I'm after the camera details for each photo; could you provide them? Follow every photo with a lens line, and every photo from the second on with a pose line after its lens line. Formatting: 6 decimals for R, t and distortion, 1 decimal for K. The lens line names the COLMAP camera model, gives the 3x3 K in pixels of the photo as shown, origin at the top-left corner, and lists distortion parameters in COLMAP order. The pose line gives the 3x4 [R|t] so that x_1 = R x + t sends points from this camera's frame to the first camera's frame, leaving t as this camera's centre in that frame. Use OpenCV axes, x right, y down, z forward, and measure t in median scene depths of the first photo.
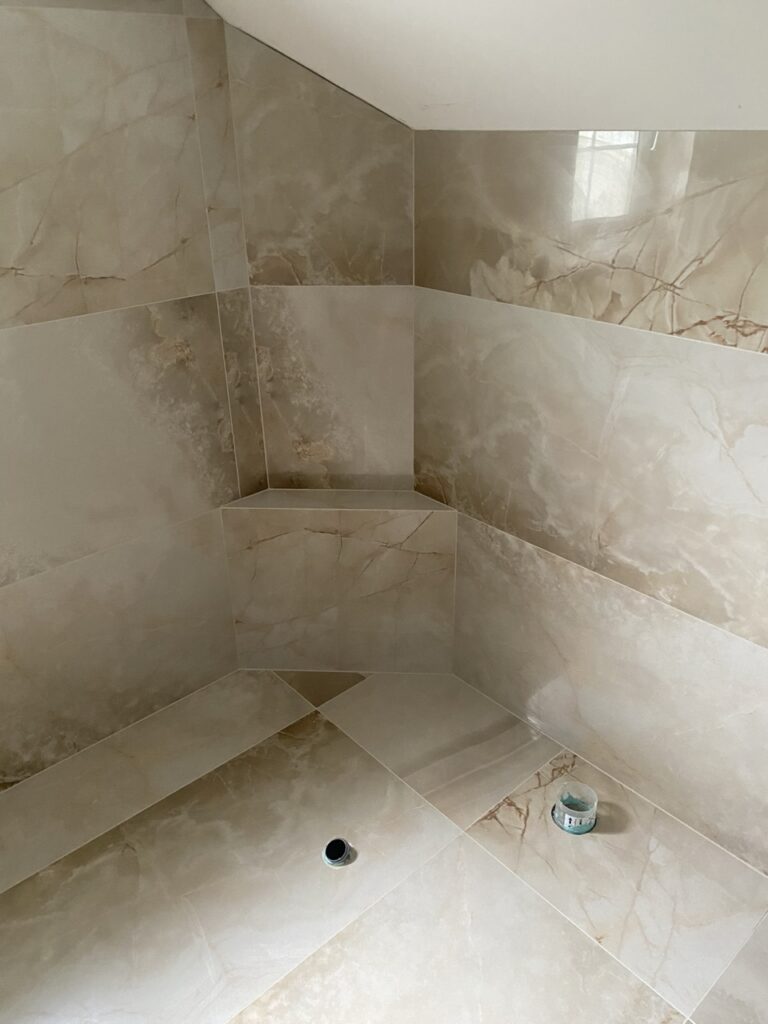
lens RADIAL K [[781.4, 0, 378.1], [0, 781.4, 508.9], [0, 0, 1]] dist [0.035187, -0.035060]
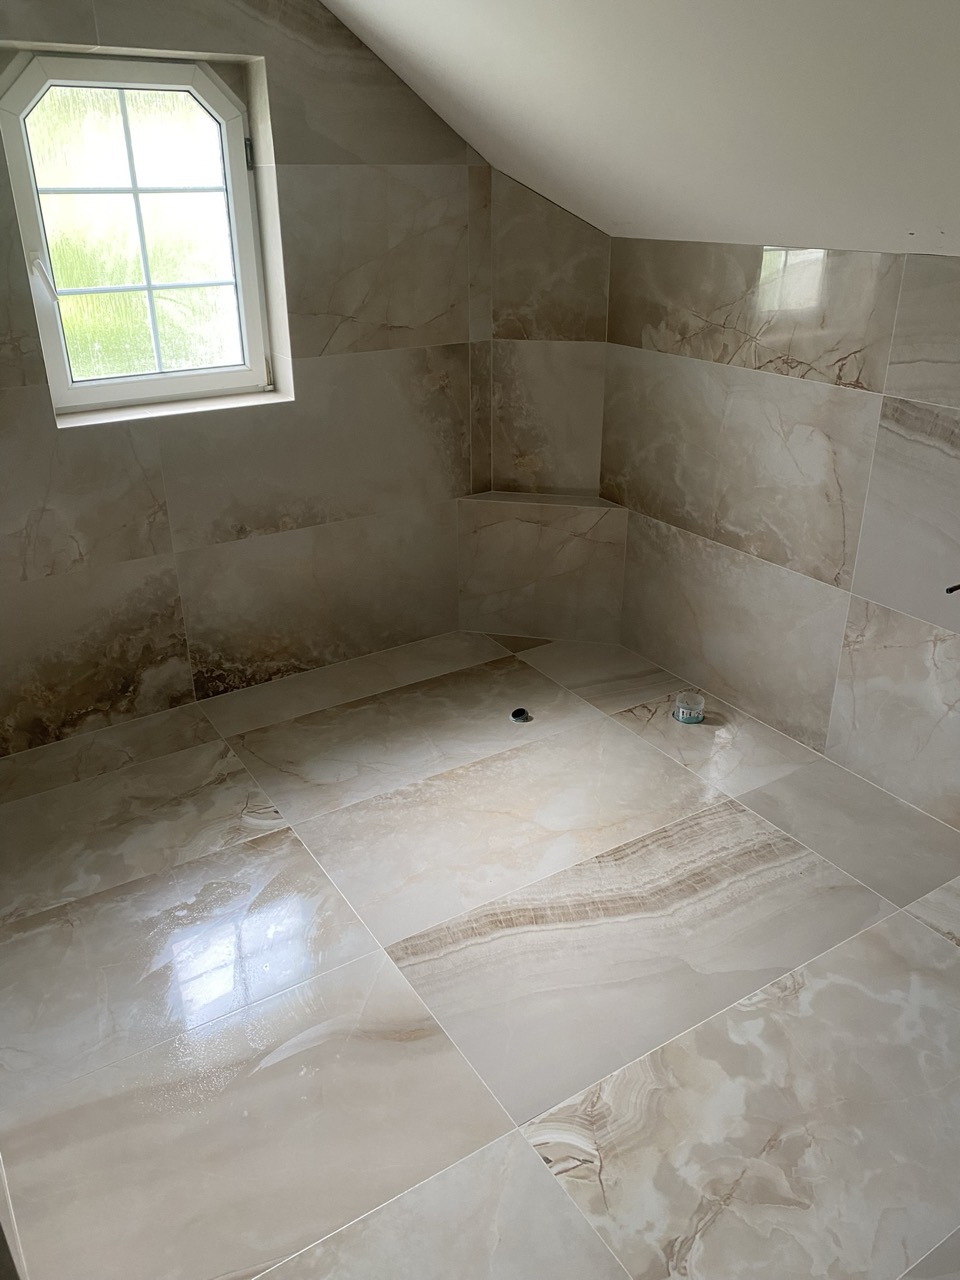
lens RADIAL K [[976.7, 0, 476.4], [0, 976.7, 636.4], [0, 0, 1]] dist [0.035187, -0.035060]
pose [[0.986793, 0.077932, -0.142007, 0.113000], [-0.083389, 0.995974, -0.032884, 0.341755], [0.138873, 0.044292, 0.989319, -0.811651]]
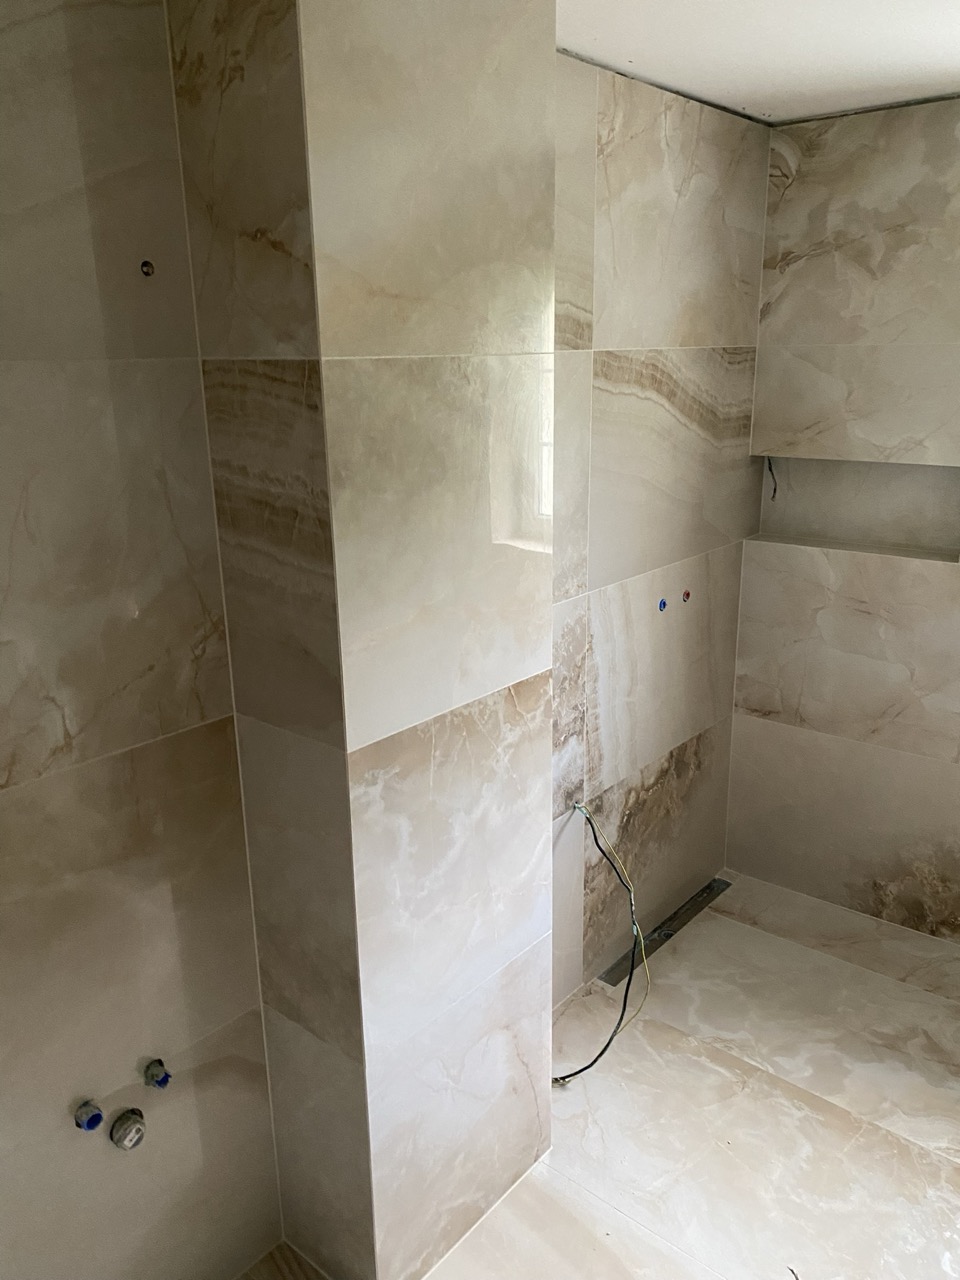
lens RADIAL K [[976.7, 0, 487.9], [0, 976.7, 645.3], [0, 0, 1]] dist [0.035187, -0.035060]
pose [[0.146224, 0.303868, -0.941426, 0.404591], [-0.442375, 0.871287, 0.212518, 0.100225], [0.884829, 0.385388, 0.261827, -0.427931]]
